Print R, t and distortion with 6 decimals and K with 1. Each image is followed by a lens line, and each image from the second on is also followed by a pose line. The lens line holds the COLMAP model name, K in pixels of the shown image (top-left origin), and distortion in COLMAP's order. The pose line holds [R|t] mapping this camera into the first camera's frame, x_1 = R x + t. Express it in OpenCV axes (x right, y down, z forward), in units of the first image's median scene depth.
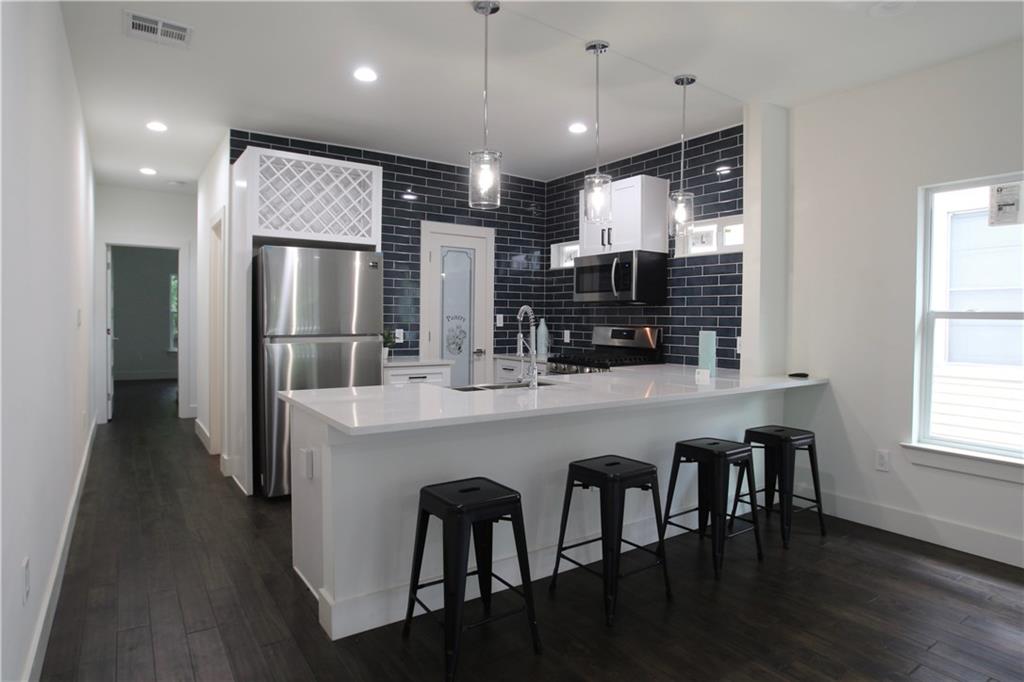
lens RADIAL K [[580.9, 0, 513.8], [0, 580.9, 316.5], [0, 0, 1]] dist [-0.072648, 0.001320]
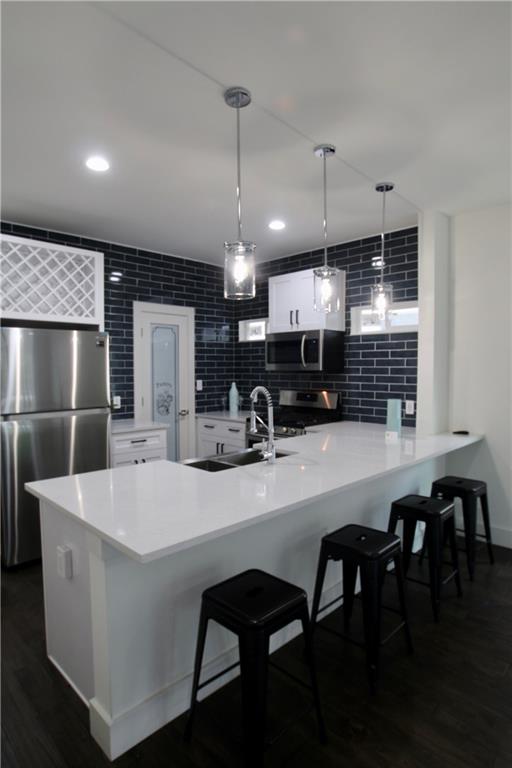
lens RADIAL K [[433.9, 0, 256.0], [0, 433.9, 384.0], [0, 0, 1]] dist [-0.082101, 0.037114]
pose [[0.984370, -0.018356, 0.175154, -0.082675], [0.012033, 0.999239, 0.037096, -0.034164], [-0.175702, -0.034408, 0.983842, 0.126971]]
